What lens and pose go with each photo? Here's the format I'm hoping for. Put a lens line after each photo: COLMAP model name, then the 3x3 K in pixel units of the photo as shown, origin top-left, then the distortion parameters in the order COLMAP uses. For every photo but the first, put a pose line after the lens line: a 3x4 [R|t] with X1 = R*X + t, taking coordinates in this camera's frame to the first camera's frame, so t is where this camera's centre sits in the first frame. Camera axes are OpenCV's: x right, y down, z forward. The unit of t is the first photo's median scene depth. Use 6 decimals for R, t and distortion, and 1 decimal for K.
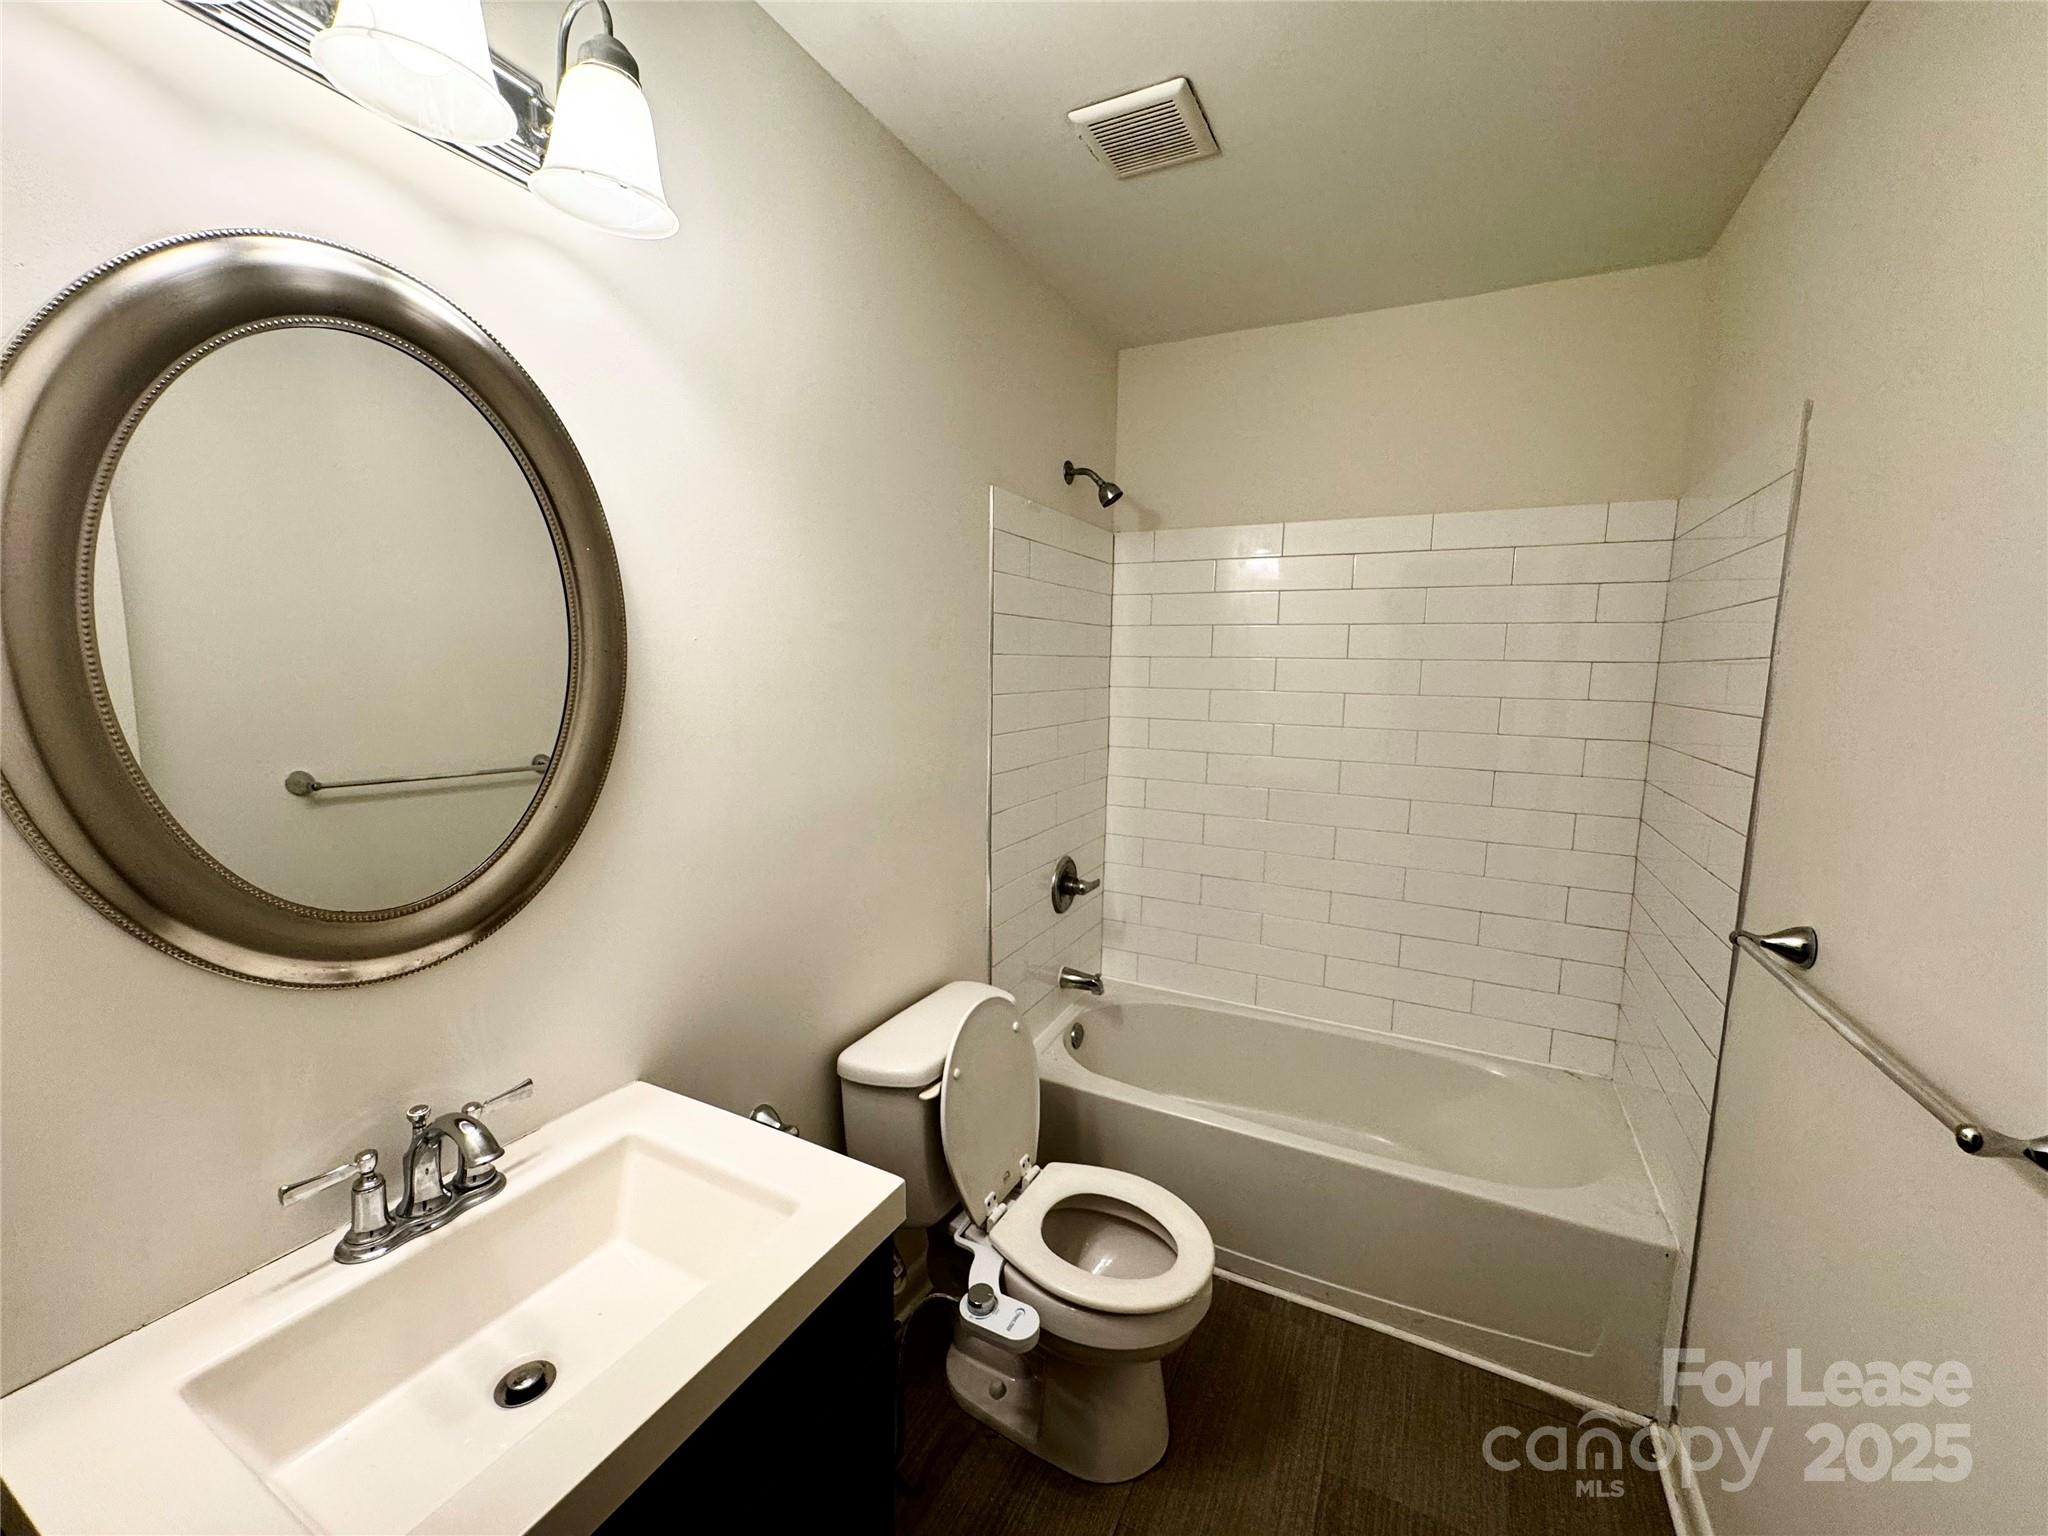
lens RADIAL K [[817.1, 0, 1021.7], [0, 817.1, 775.5], [0, 0, 1]] dist [-0.000764, 0.000015]
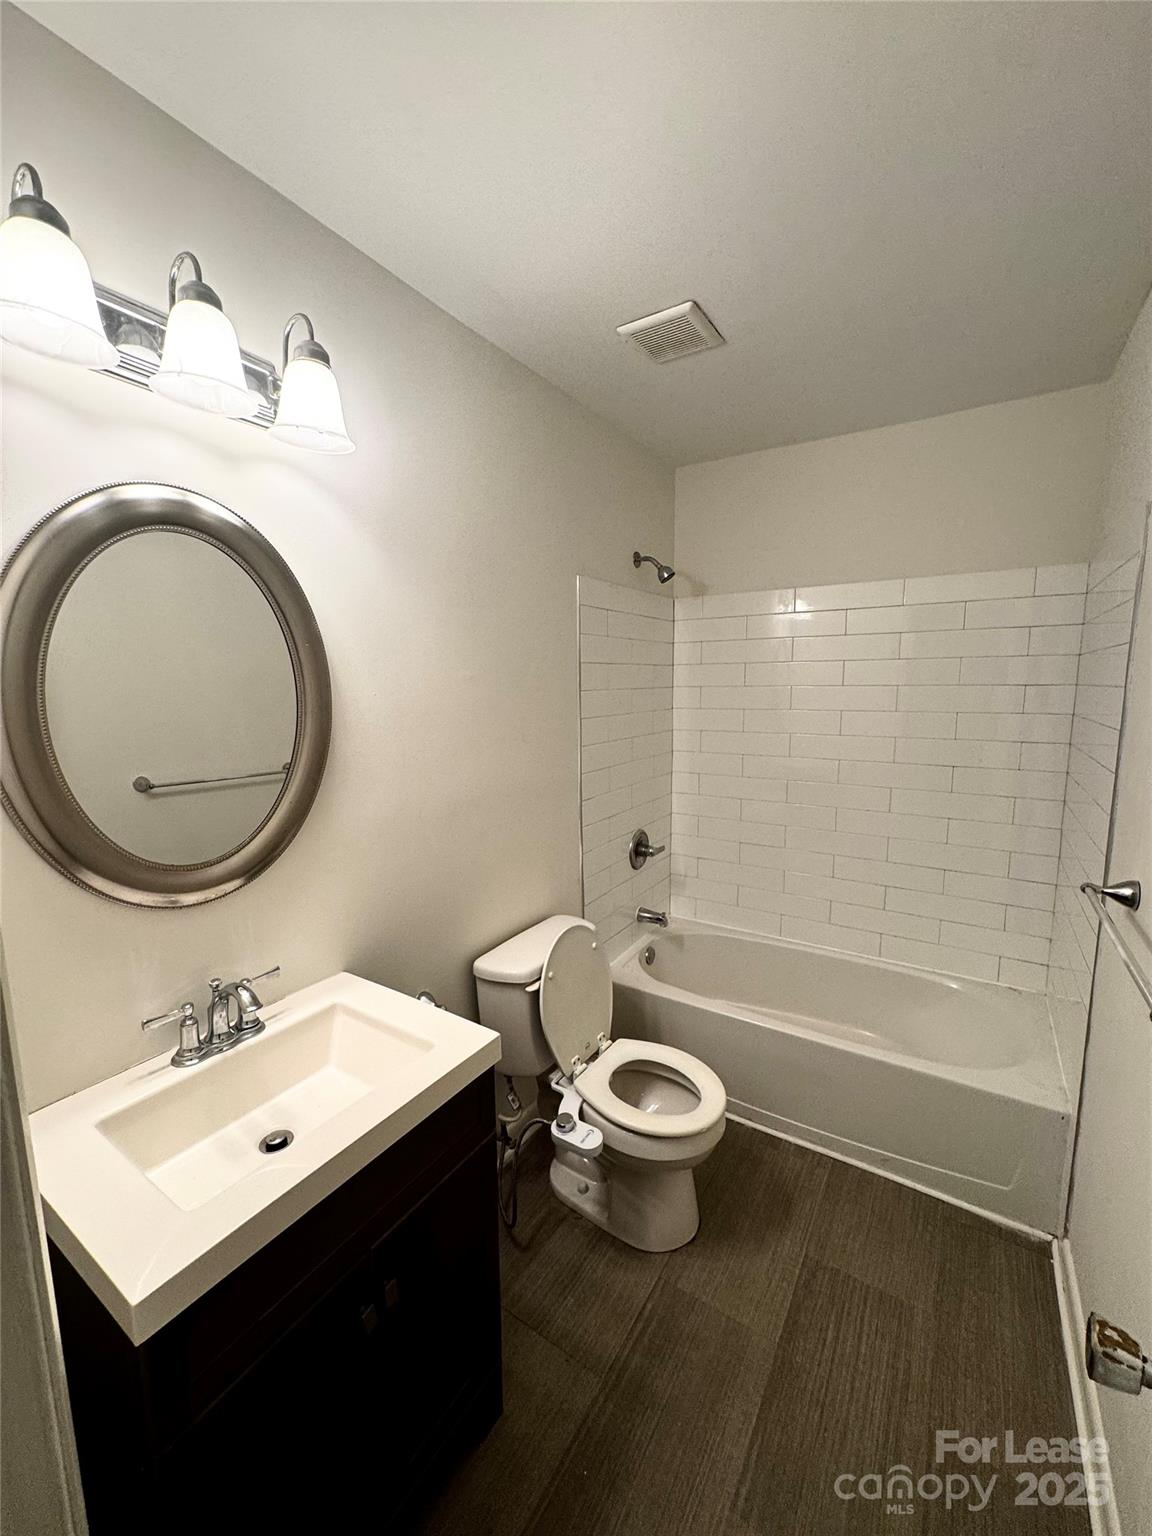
lens RADIAL K [[612.8, 0, 576.6], [0, 612.8, 772.7], [0, 0, 1]] dist [-0.000764, 0.000015]
pose [[0.994936, -0.010613, -0.099953, 0.092206], [0.011536, 0.999896, 0.008663, -0.018031], [0.099850, -0.009772, 0.994954, -0.123074]]
